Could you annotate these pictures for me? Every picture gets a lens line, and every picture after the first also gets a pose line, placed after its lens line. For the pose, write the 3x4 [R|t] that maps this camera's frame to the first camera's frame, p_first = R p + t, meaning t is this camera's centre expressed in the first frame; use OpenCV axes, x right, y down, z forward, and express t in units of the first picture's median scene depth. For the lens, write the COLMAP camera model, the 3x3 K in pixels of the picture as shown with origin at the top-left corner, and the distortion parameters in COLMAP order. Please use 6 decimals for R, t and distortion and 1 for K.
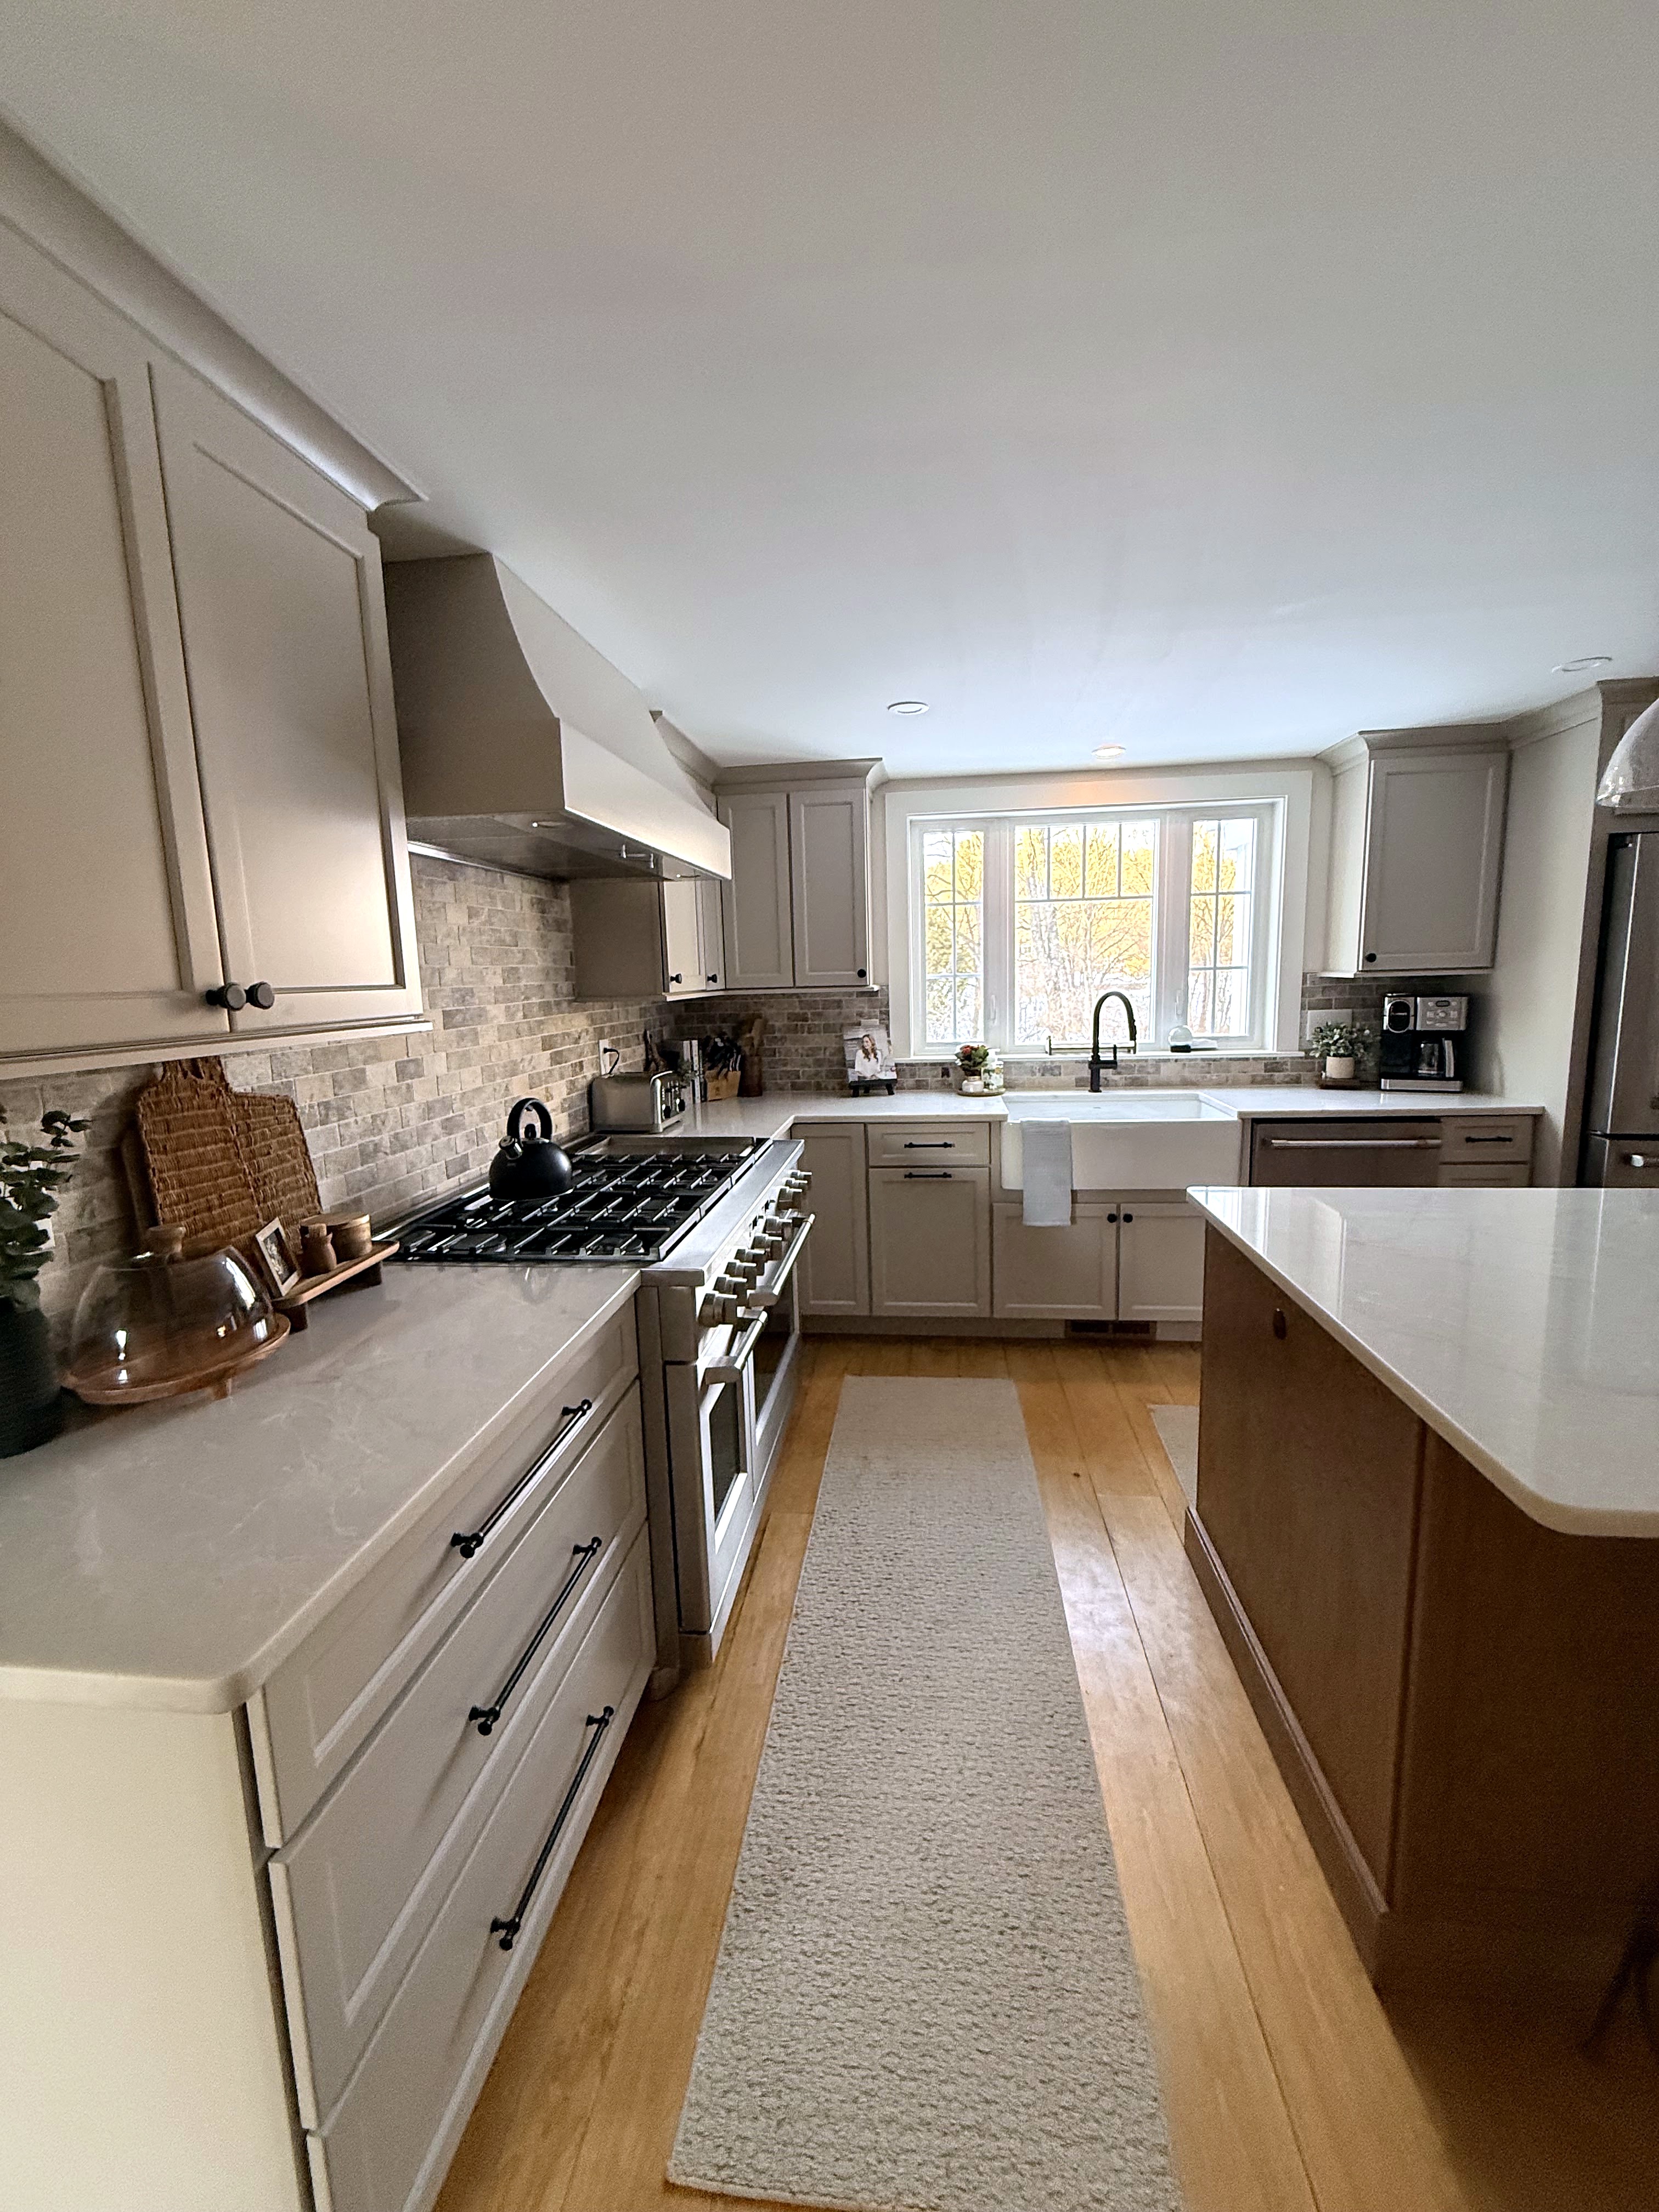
lens RADIAL K [[884.8, 0, 827.3], [0, 884.8, 1098.5], [0, 0, 1]] dist [0.000669, -0.000039]
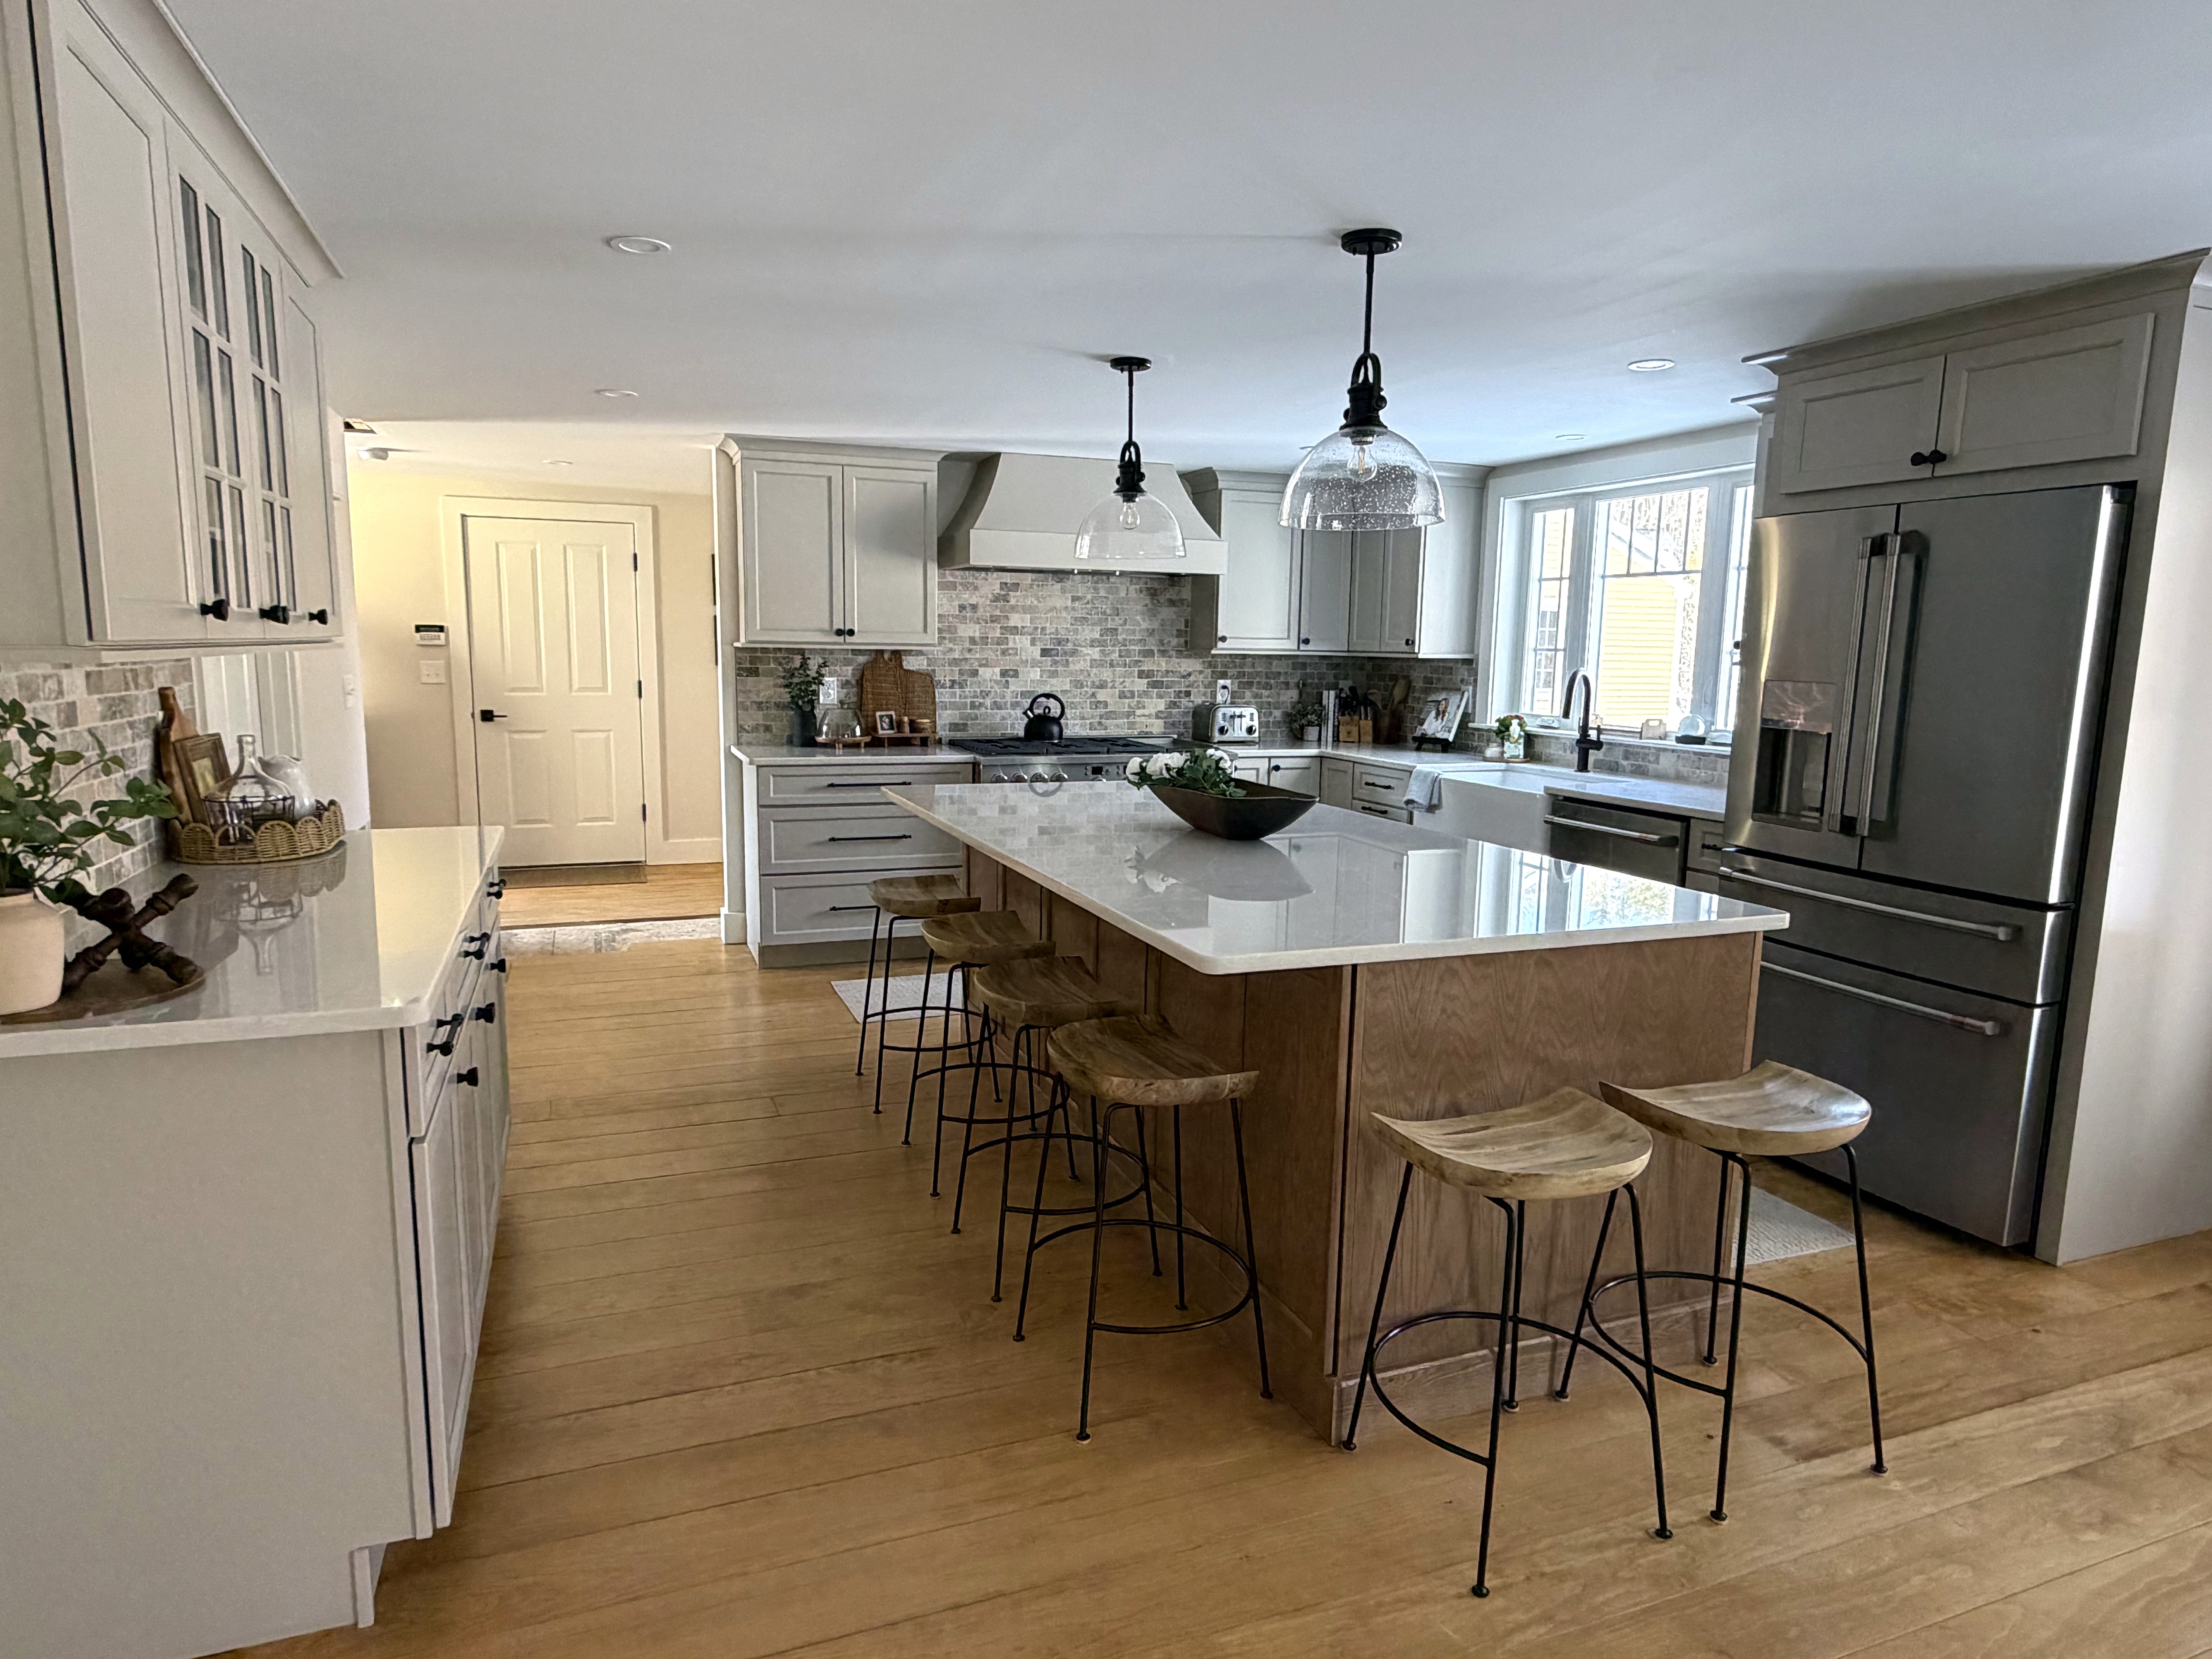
lens RADIAL K [[1351.5, 0, 1106.1], [0, 1351.5, 849.2], [0, 0, 1]] dist [-0.021227, -0.000469]
pose [[0.455285, 0.169110, -0.874138, 3.030002], [-0.154978, 0.981861, 0.109231, -0.009490], [0.876754, 0.085741, 0.473235, -0.366504]]
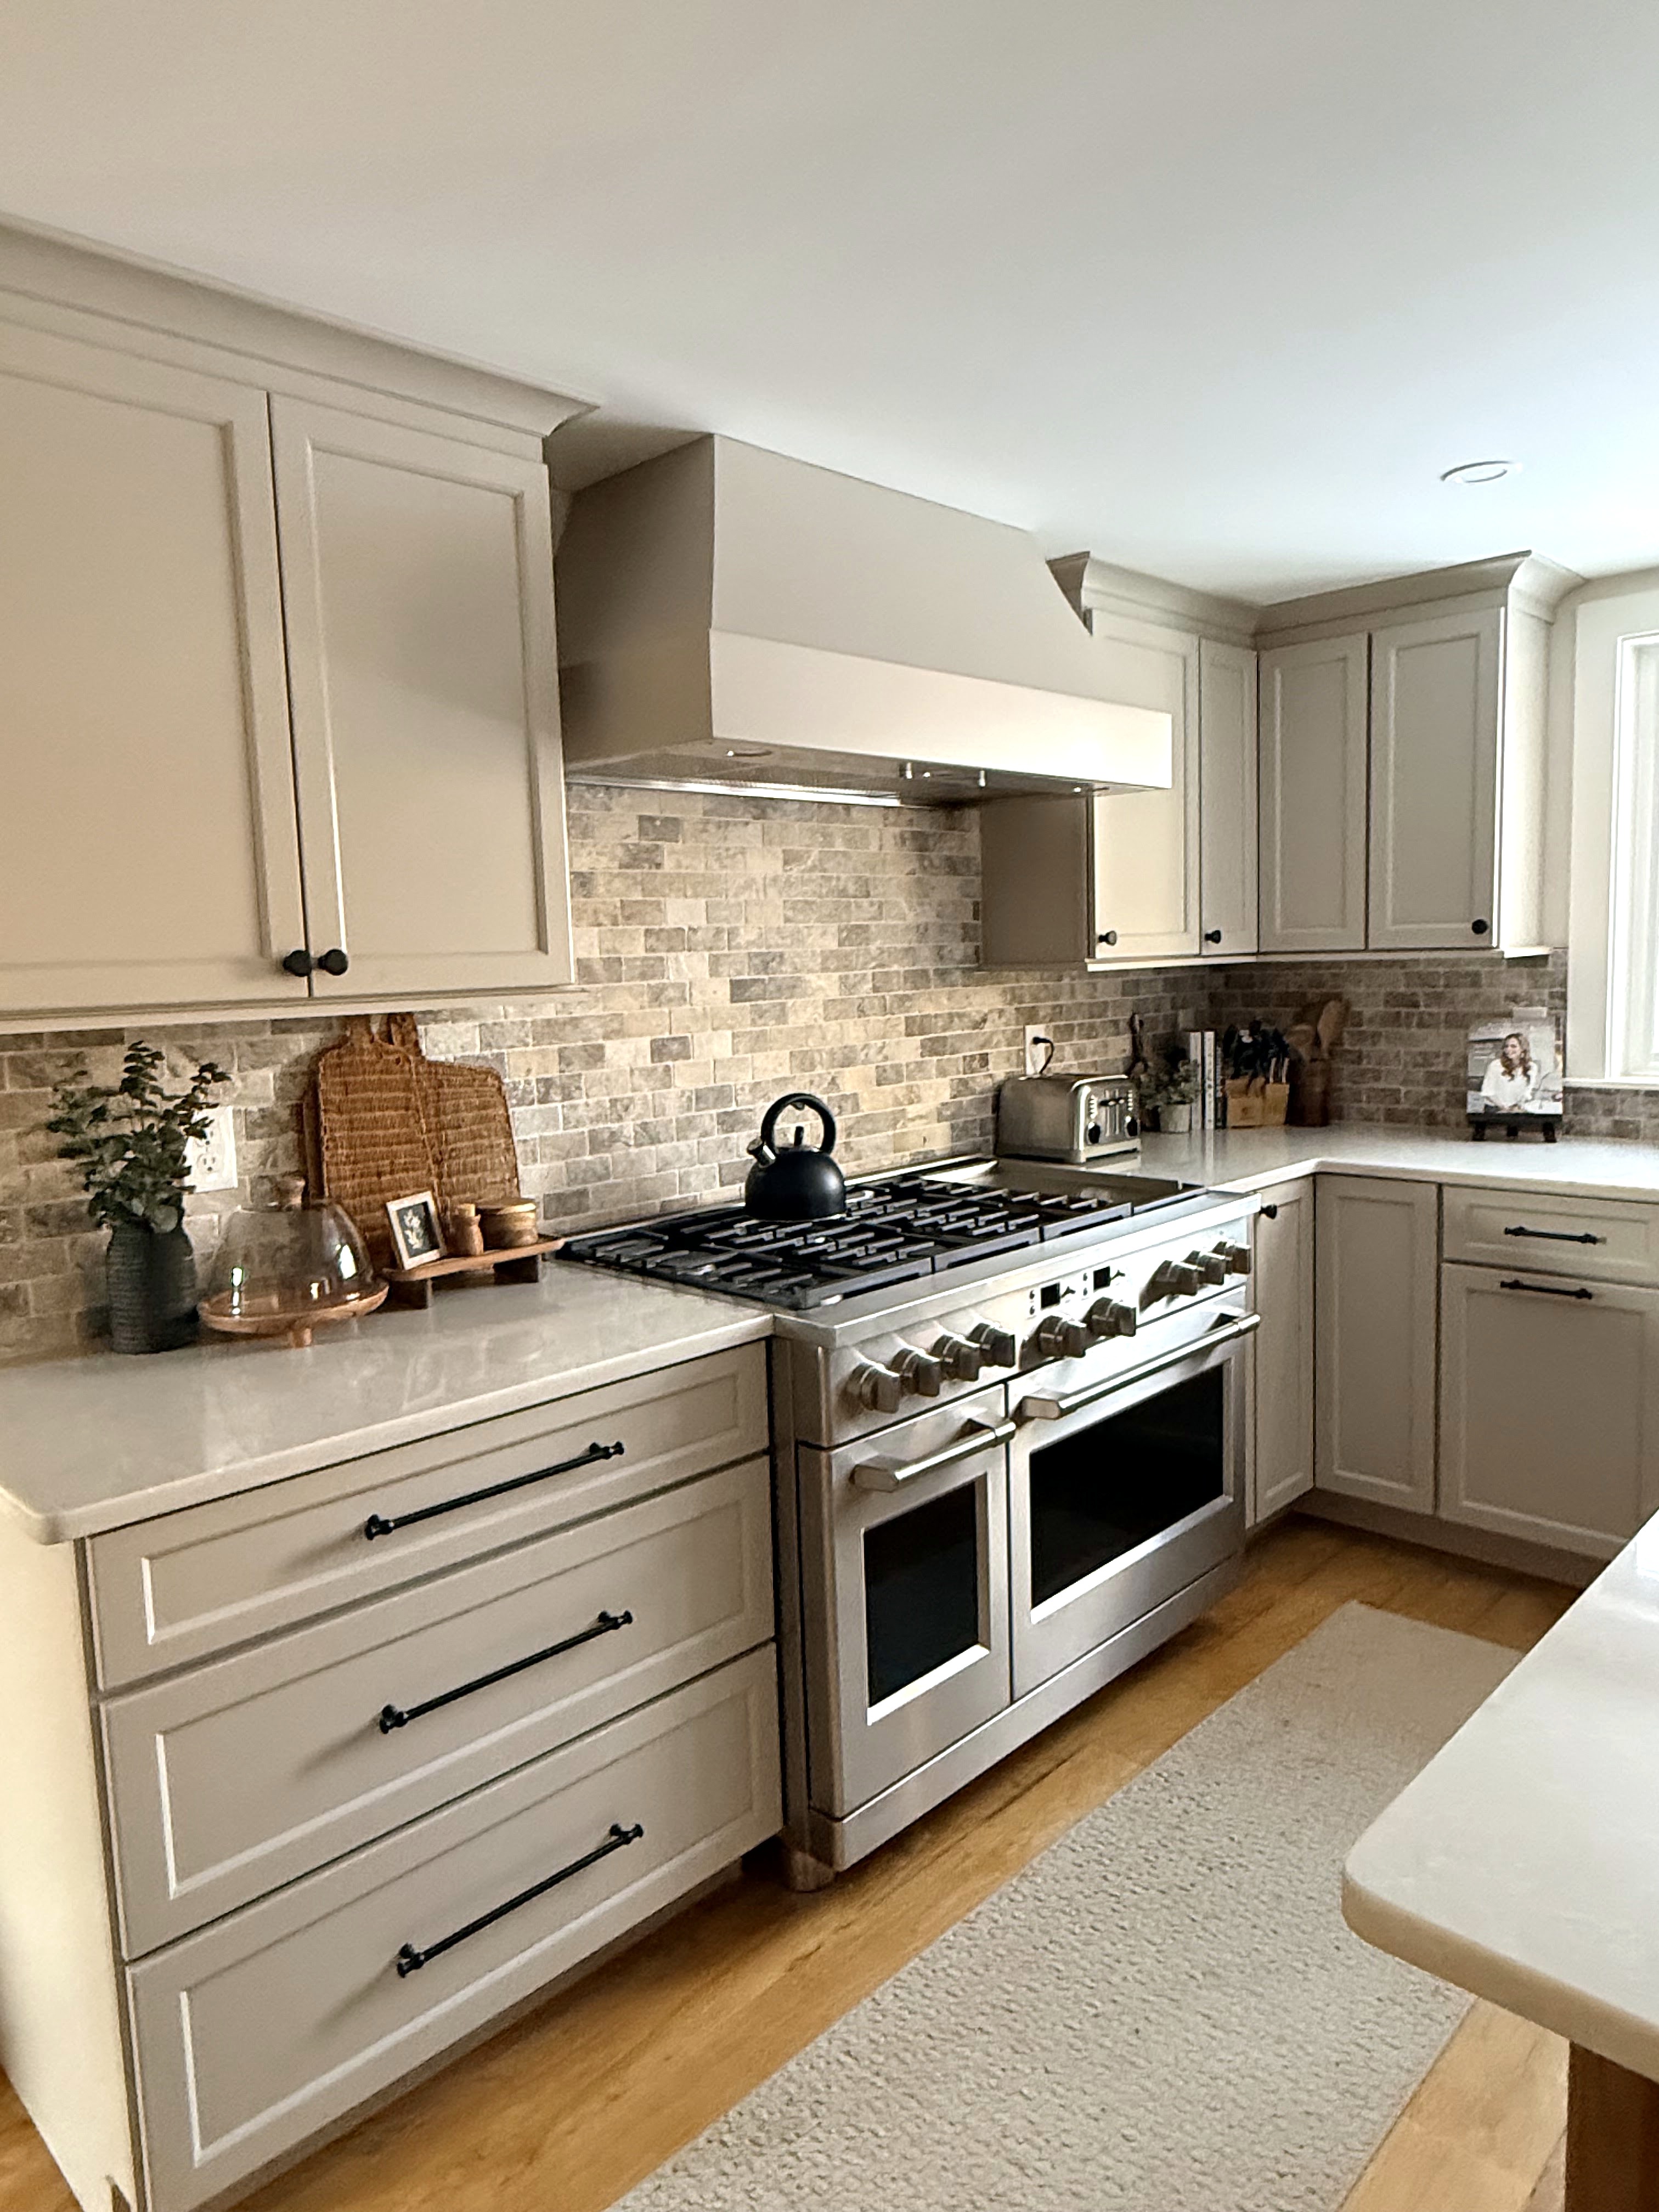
lens RADIAL K [[1390.2, 0, 813.1], [0, 1390.2, 1100.5], [0, 0, 1]] dist [-0.008231, -0.004452]
pose [[0.787394, 0.067259, -0.612769, 0.528083], [-0.076386, 0.997015, 0.011281, -0.010709], [0.611699, 0.037924, 0.790181, 0.045752]]
